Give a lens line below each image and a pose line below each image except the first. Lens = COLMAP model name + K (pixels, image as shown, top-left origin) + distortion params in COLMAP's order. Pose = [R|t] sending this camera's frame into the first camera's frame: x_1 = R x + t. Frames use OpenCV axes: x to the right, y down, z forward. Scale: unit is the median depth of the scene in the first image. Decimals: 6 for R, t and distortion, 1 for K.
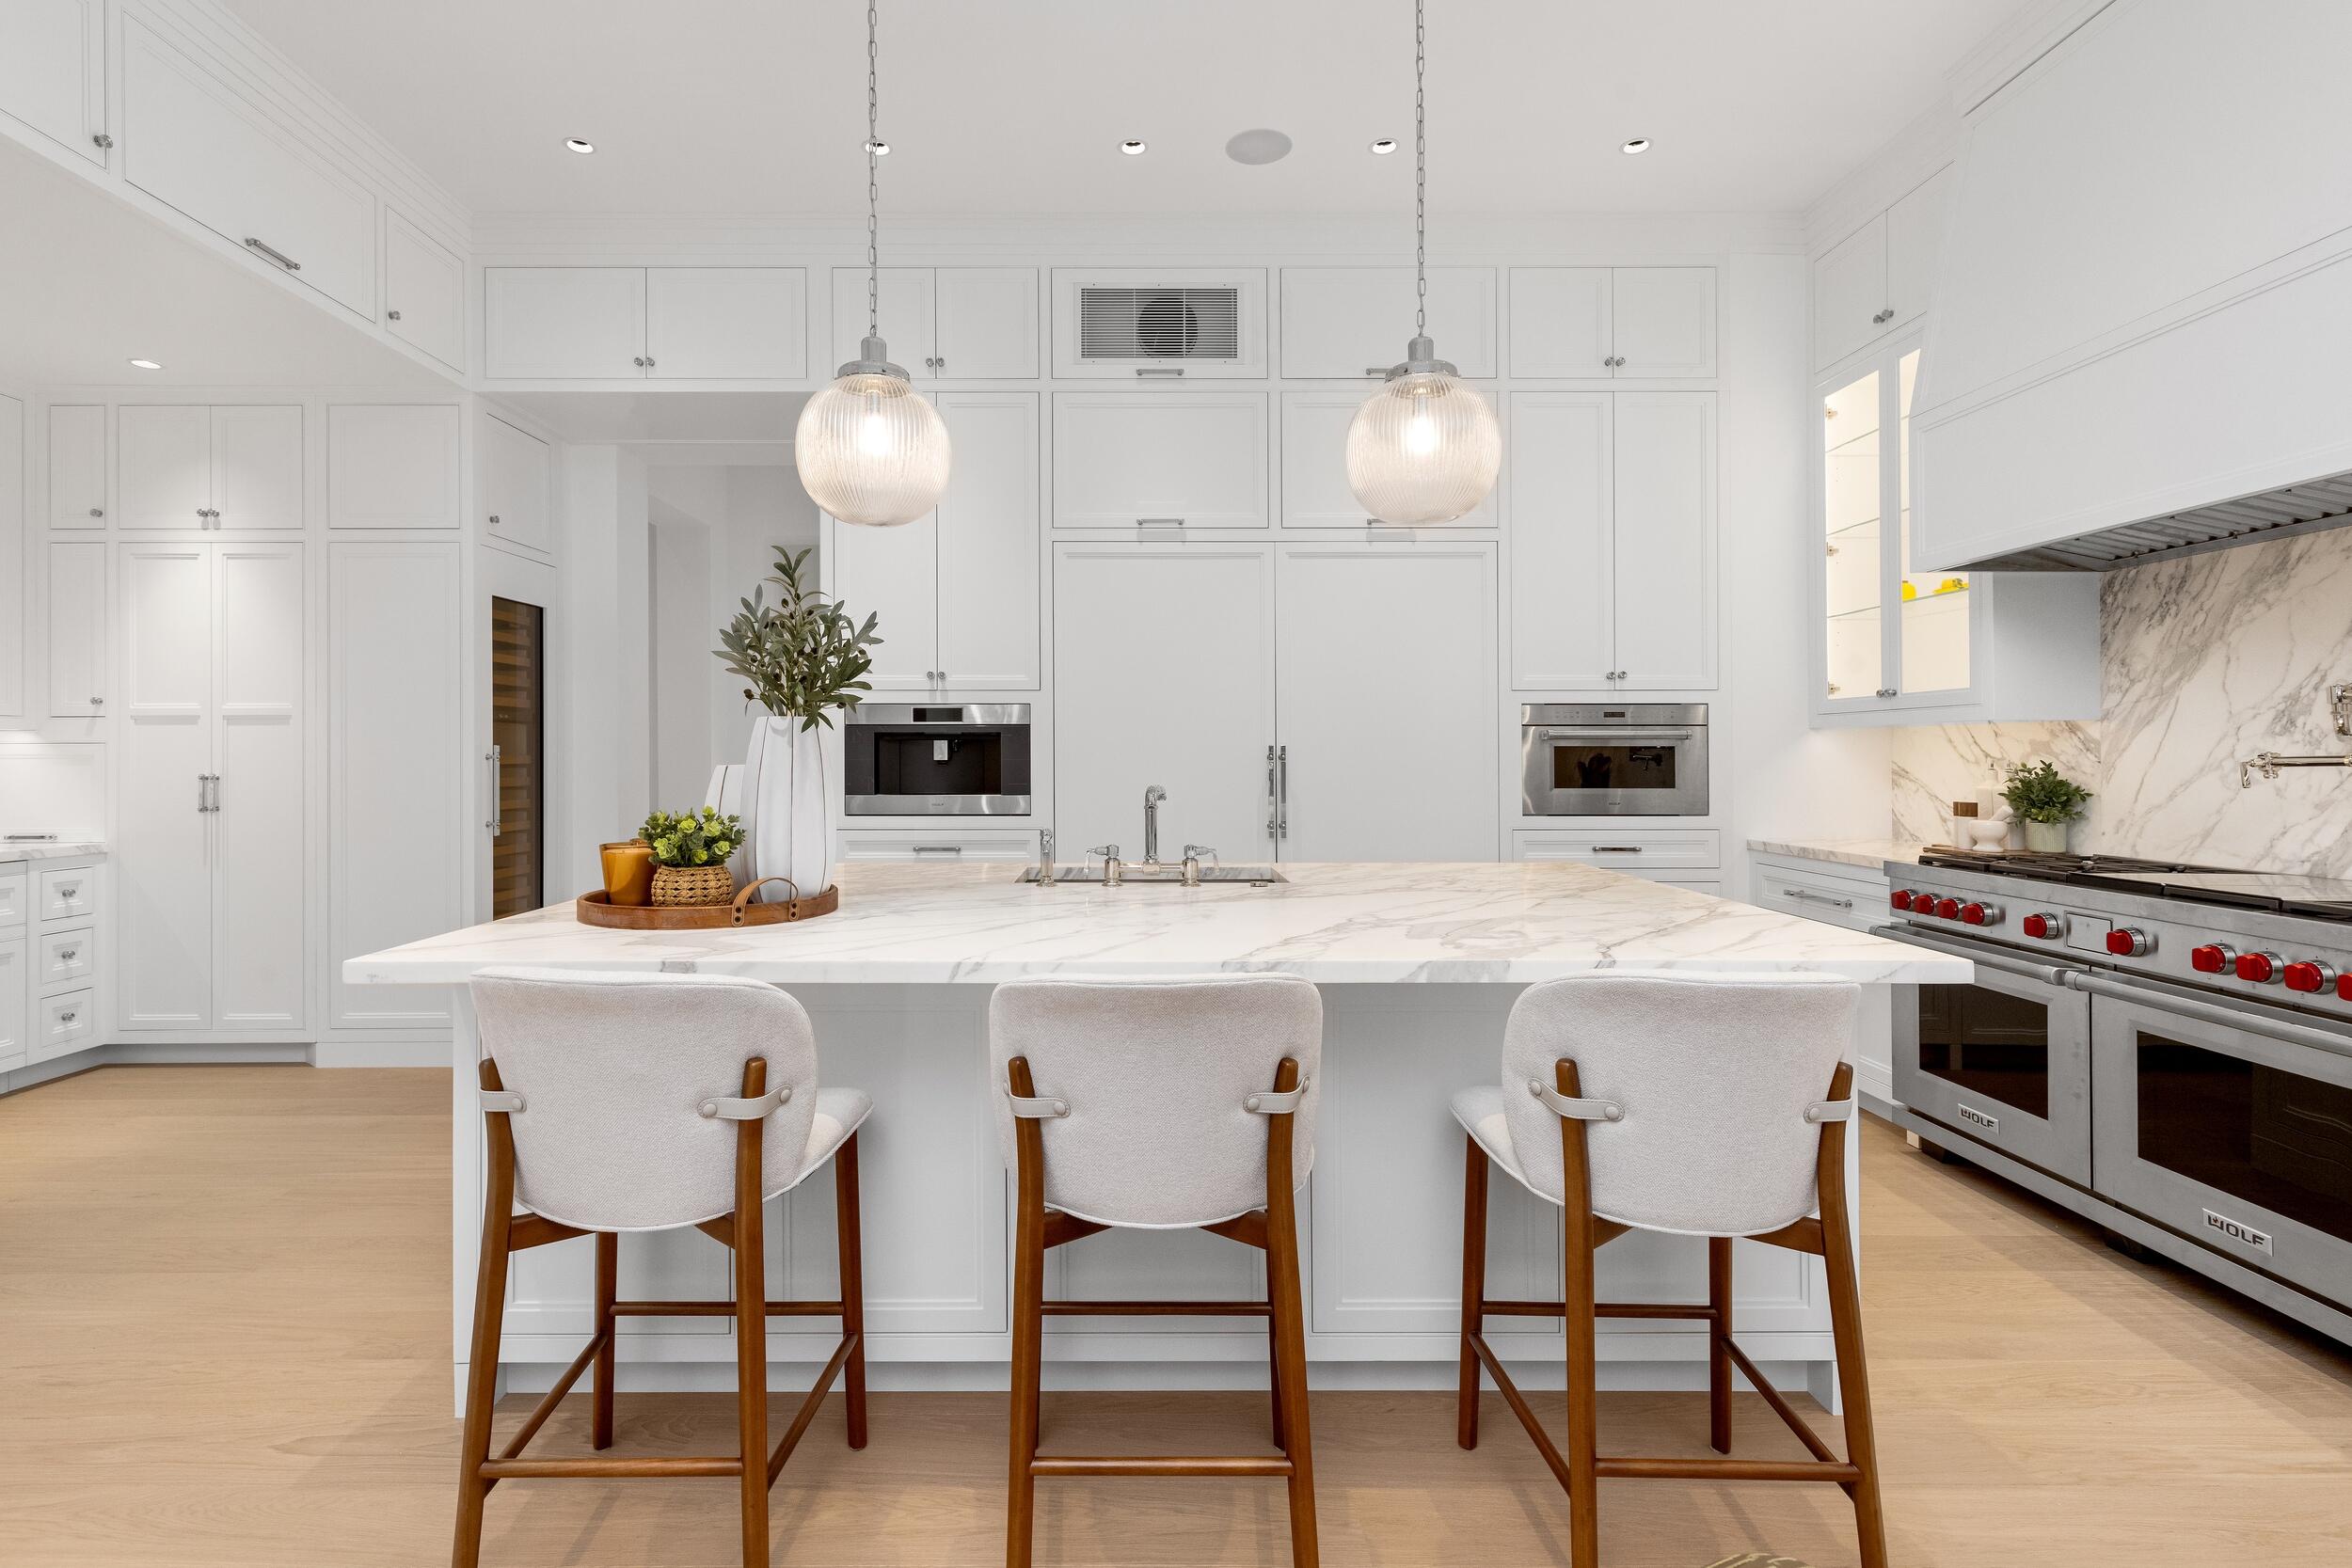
lens RADIAL K [[1154.9, 0, 1123.4], [0, 1154.9, 744.6], [0, 0, 1]] dist [0.003629, 0.000310]
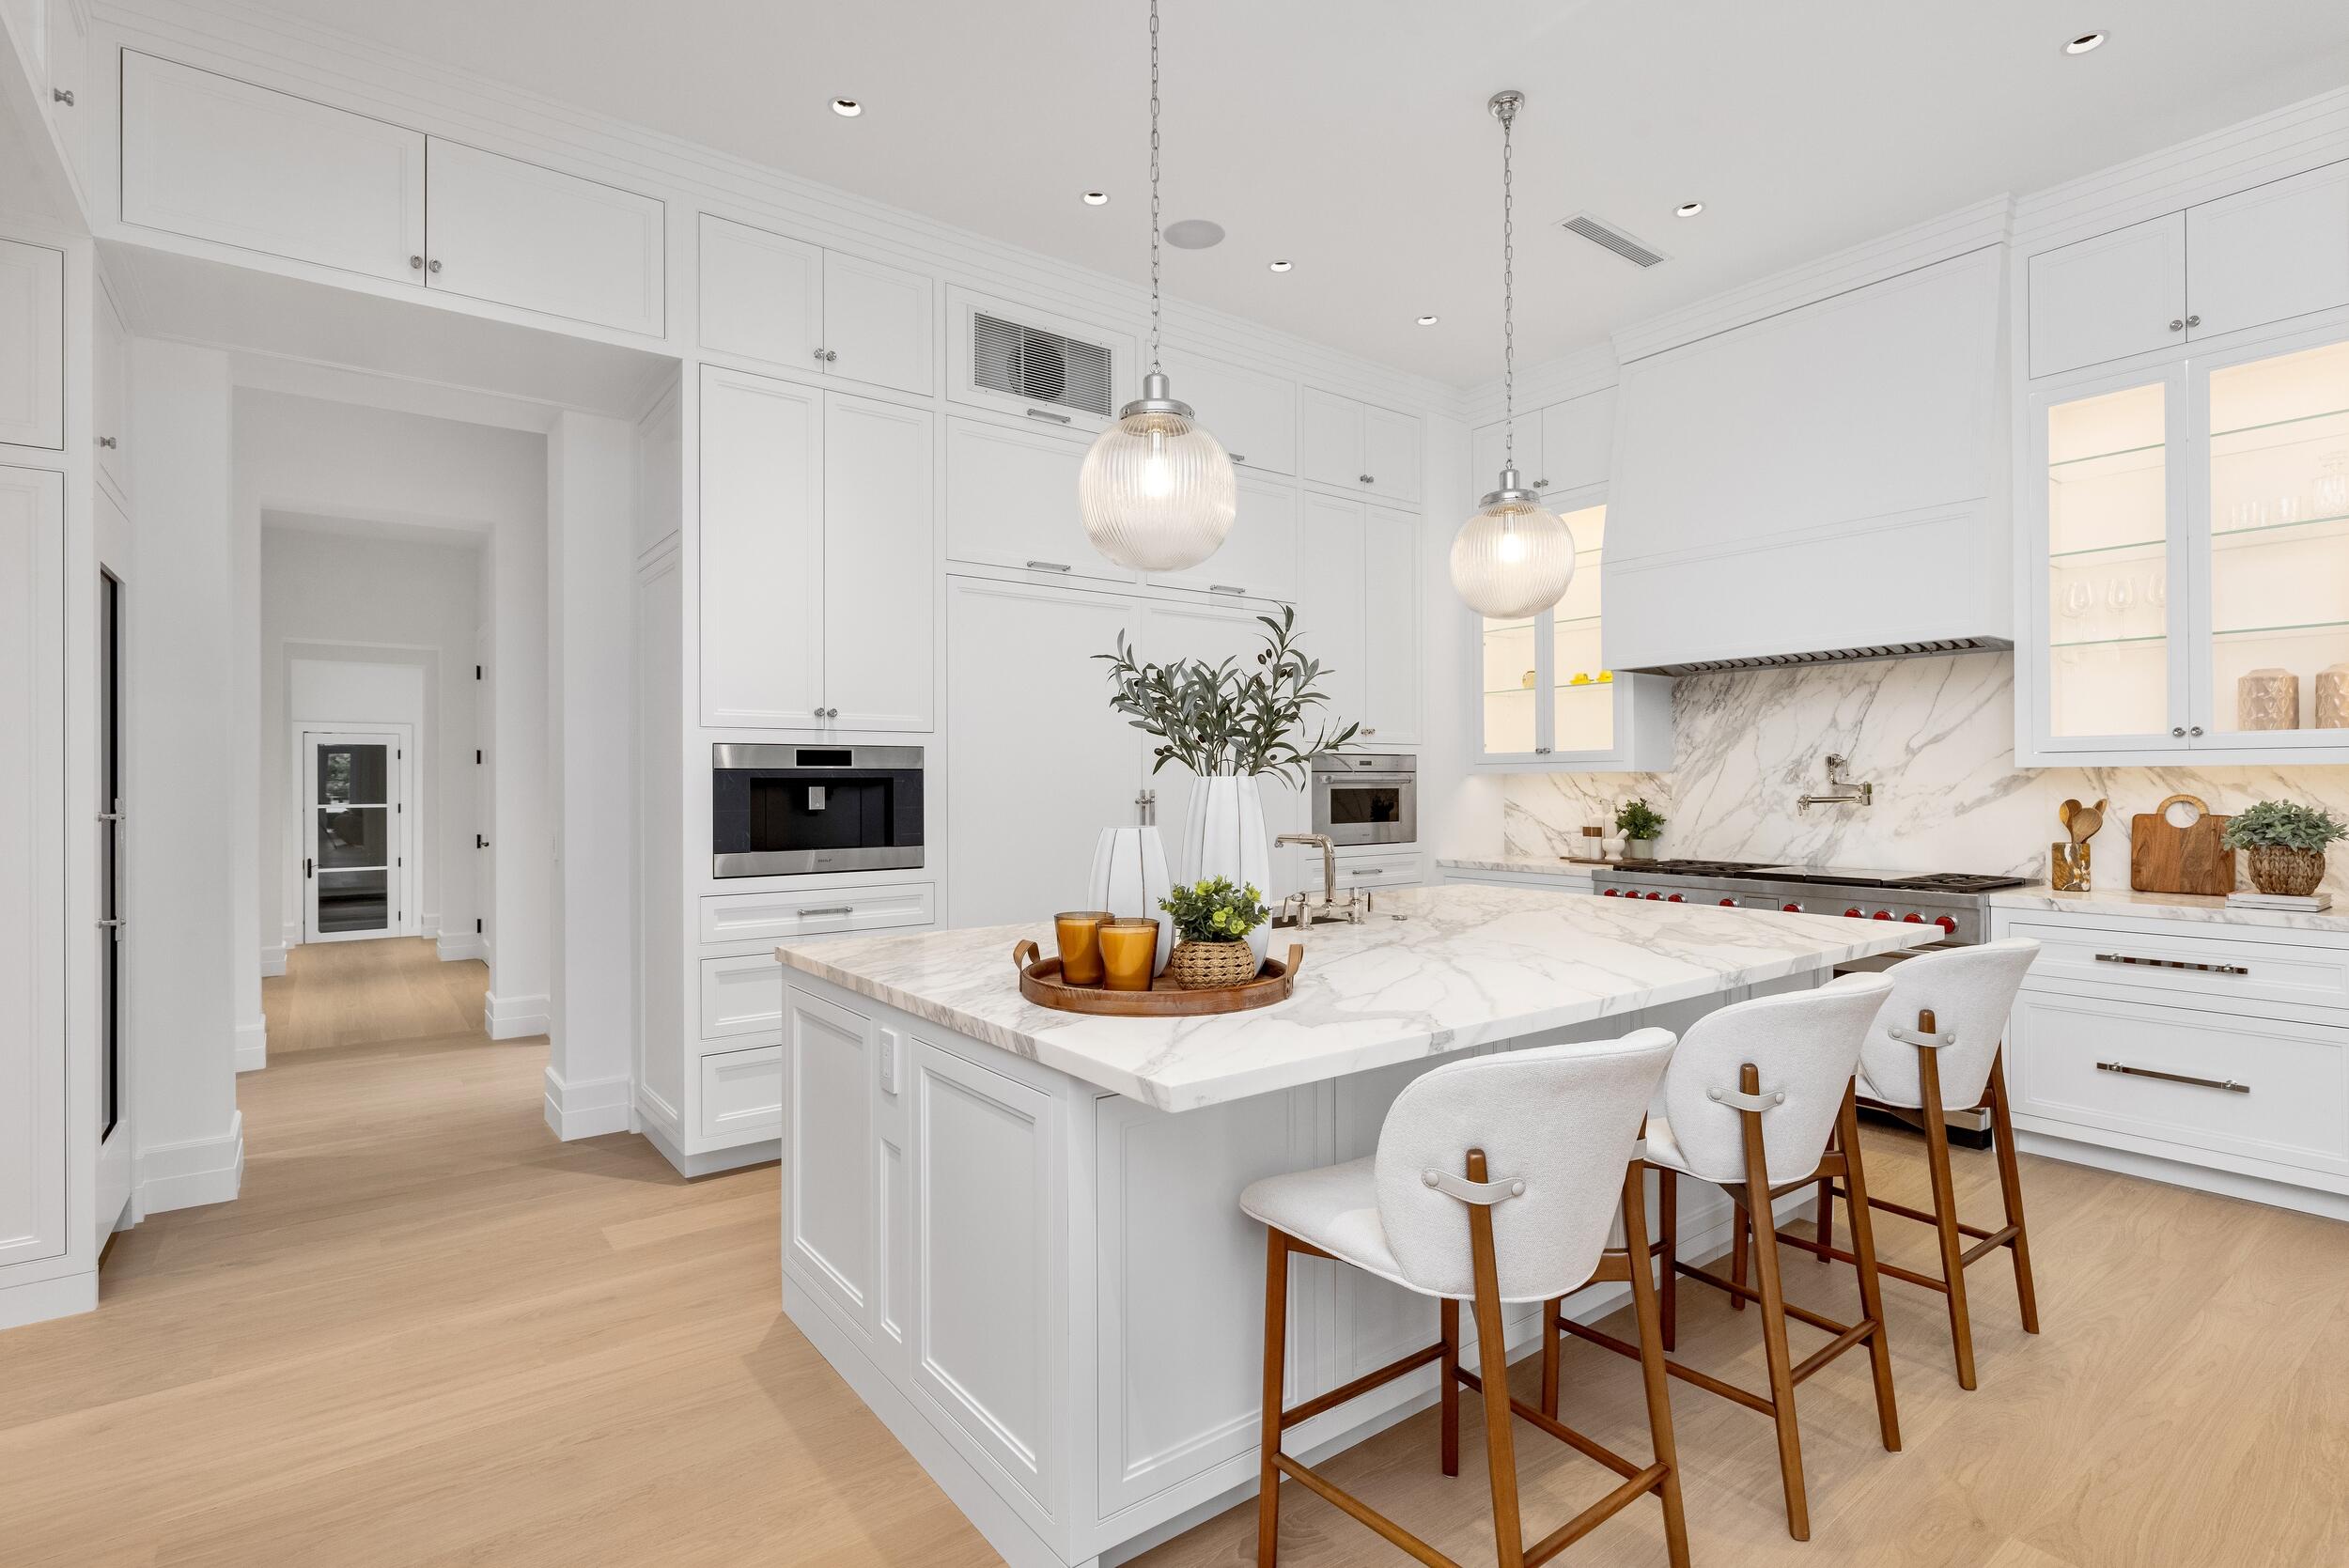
lens RADIAL K [[1146.7, 0, 1188.0], [0, 1146.7, 771.8], [0, 0, 1]] dist [-0.000197, -0.000564]
pose [[0.790053, 0.002404, 0.613034, -0.579209], [-0.001552, 0.999997, -0.001921, -0.016897], [-0.613036, 0.000566, 0.790054, 0.176360]]
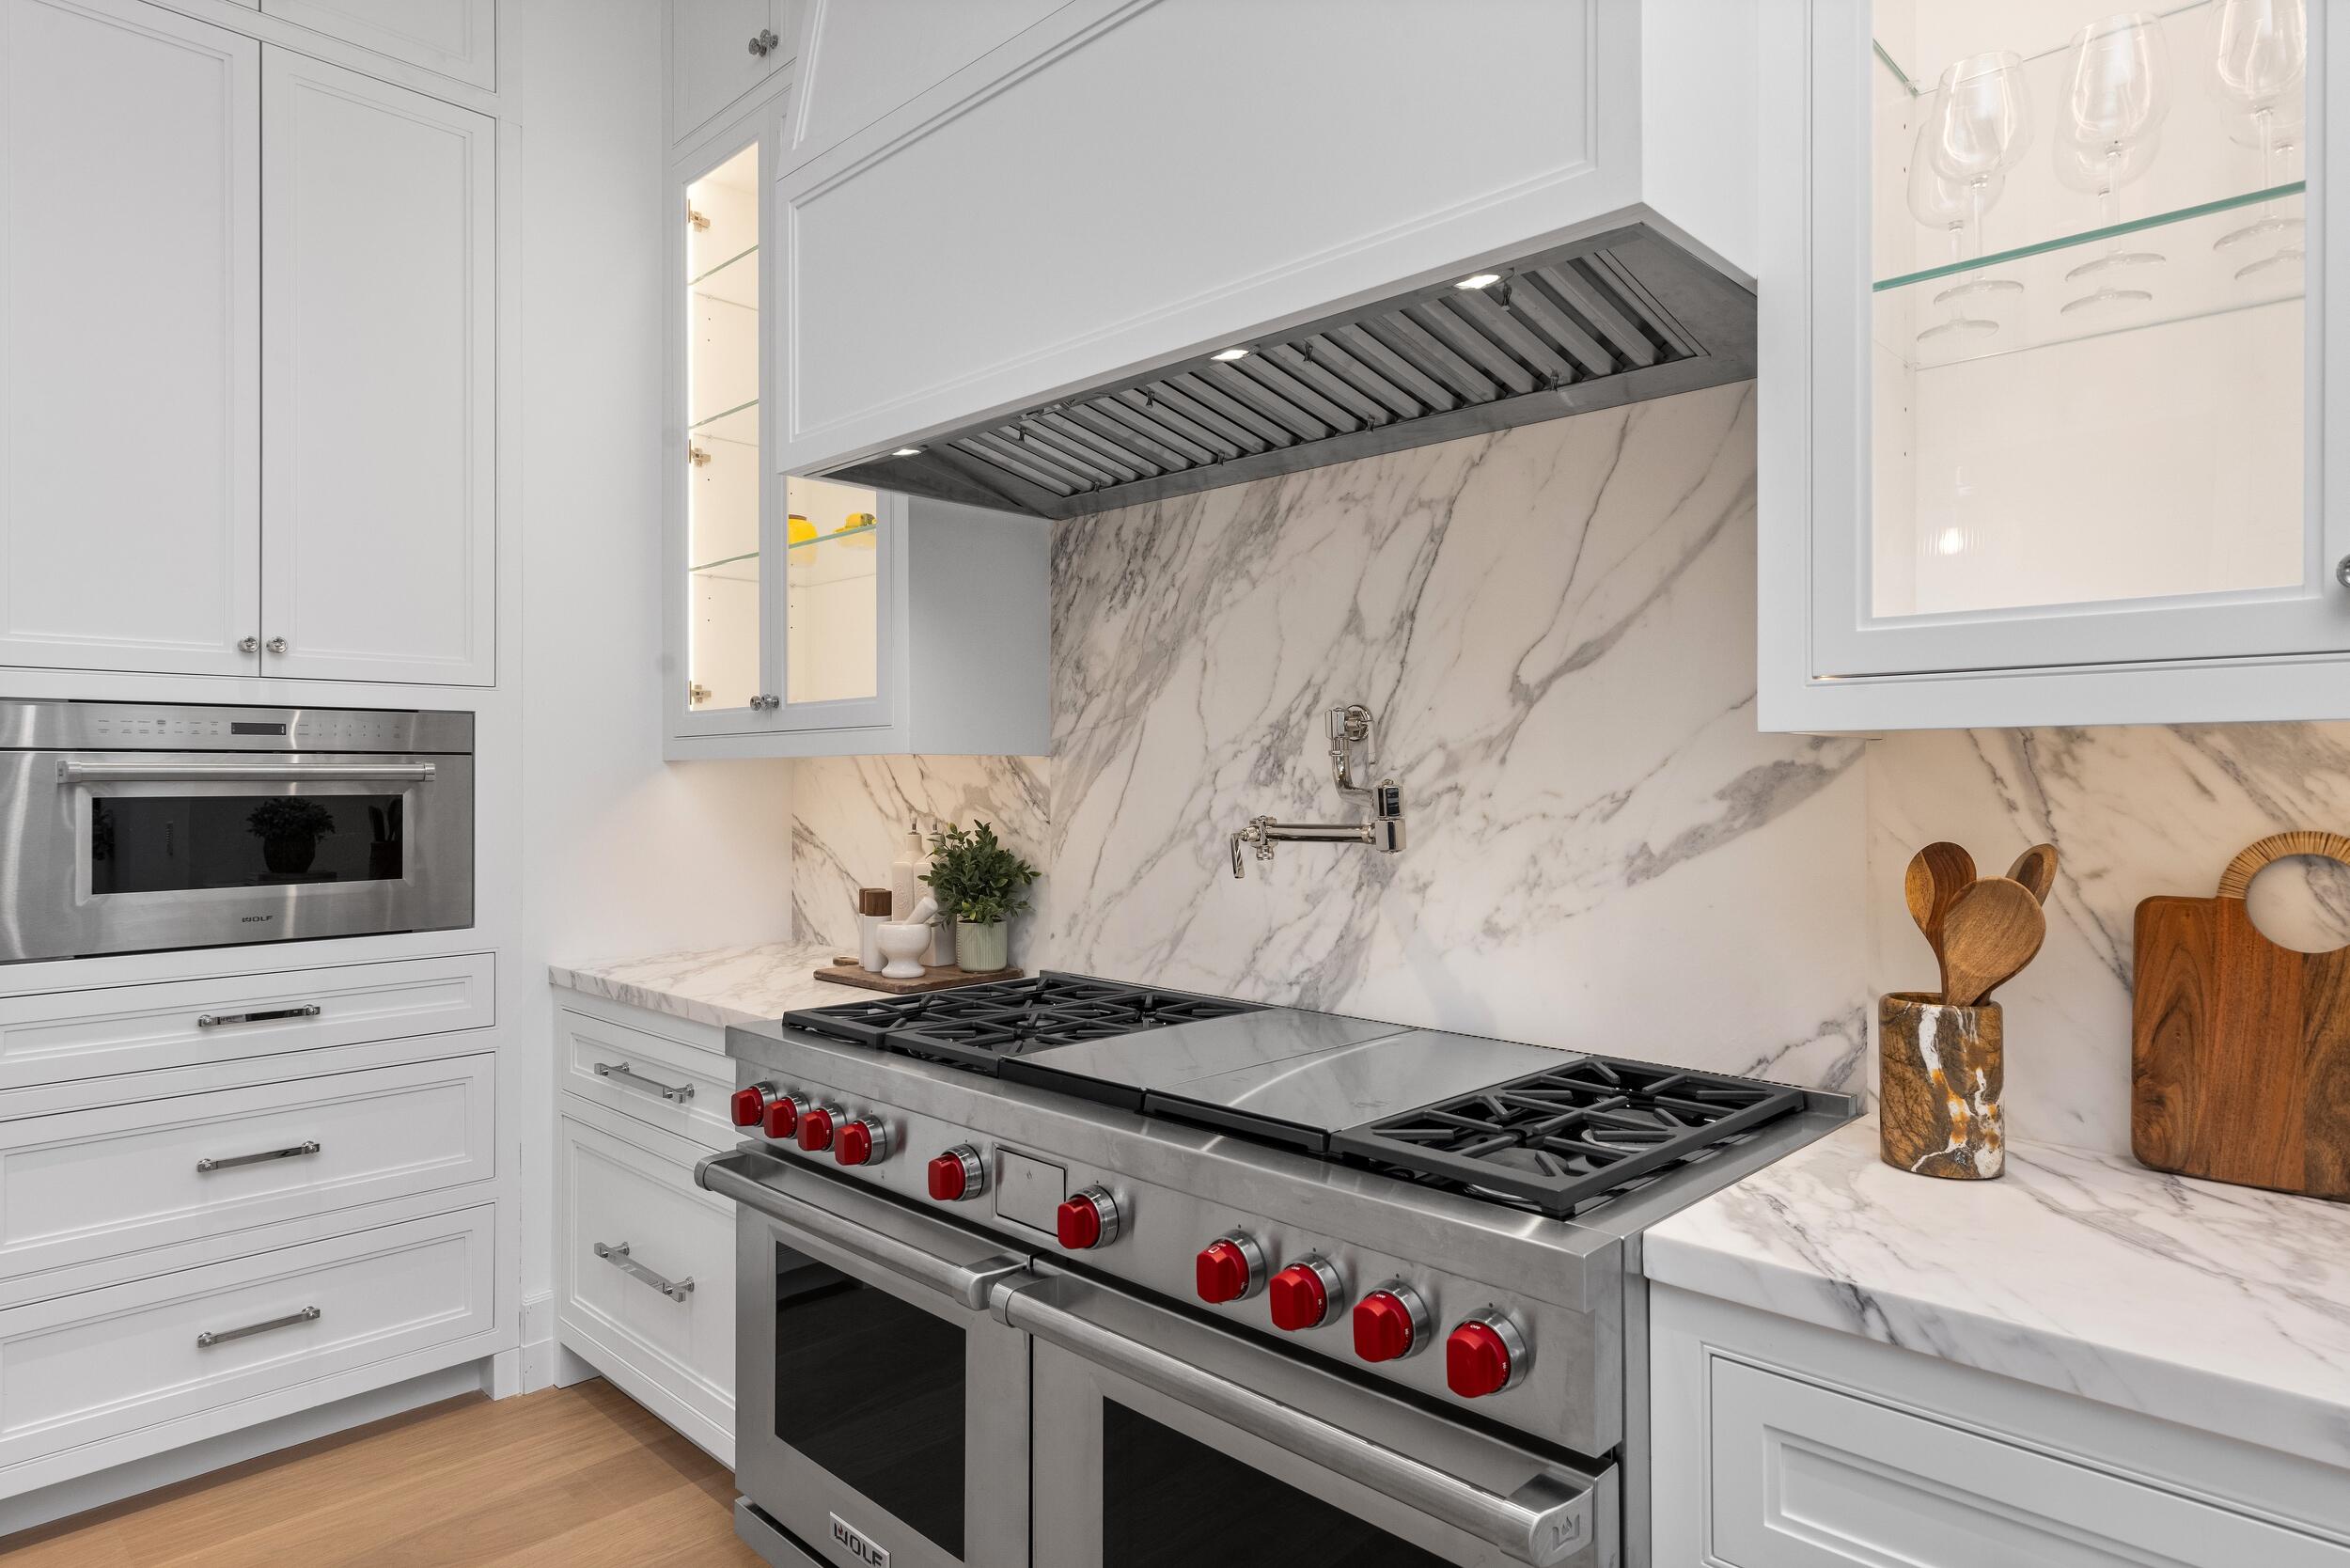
lens RADIAL K [[1352.3, 0, 1191.8], [0, 1352.3, 749.3], [0, 0, 1]] dist [0.012661, -0.000252]
pose [[0.692822, 0.014074, 0.720971, 0.349476], [-0.005019, 0.999879, -0.014696, -0.013579], [-0.721091, 0.006563, 0.692809, 0.414540]]
